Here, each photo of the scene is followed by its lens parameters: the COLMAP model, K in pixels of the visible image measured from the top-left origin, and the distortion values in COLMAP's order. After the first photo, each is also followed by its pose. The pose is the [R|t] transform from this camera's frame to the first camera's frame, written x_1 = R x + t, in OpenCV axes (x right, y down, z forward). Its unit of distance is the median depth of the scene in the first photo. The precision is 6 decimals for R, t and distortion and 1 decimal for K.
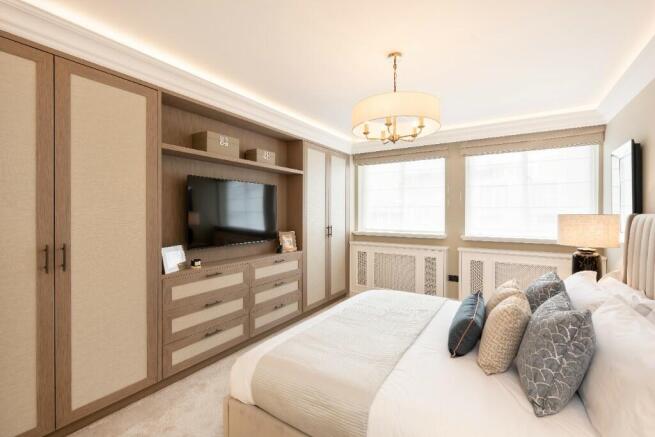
lens RADIAL K [[295.3, 0, 327.5], [0, 295.3, 218.5], [0, 0, 1]] dist [0.001384, 0.000163]
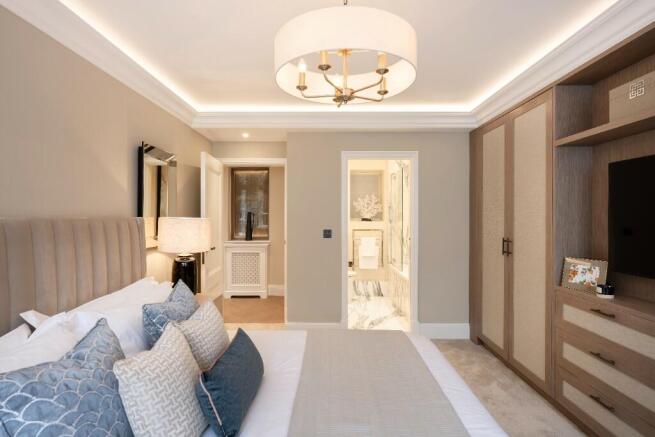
lens RADIAL K [[338.7, 0, 327.5], [0, 338.7, 218.5], [0, 0, 1]] dist [-0.000519, -0.000025]
pose [[-0.854484, -0.000342, -0.519477, 0.555941], [-0.011611, 0.999763, 0.018441, -0.023776], [0.519348, 0.021789, -0.854285, 1.441409]]
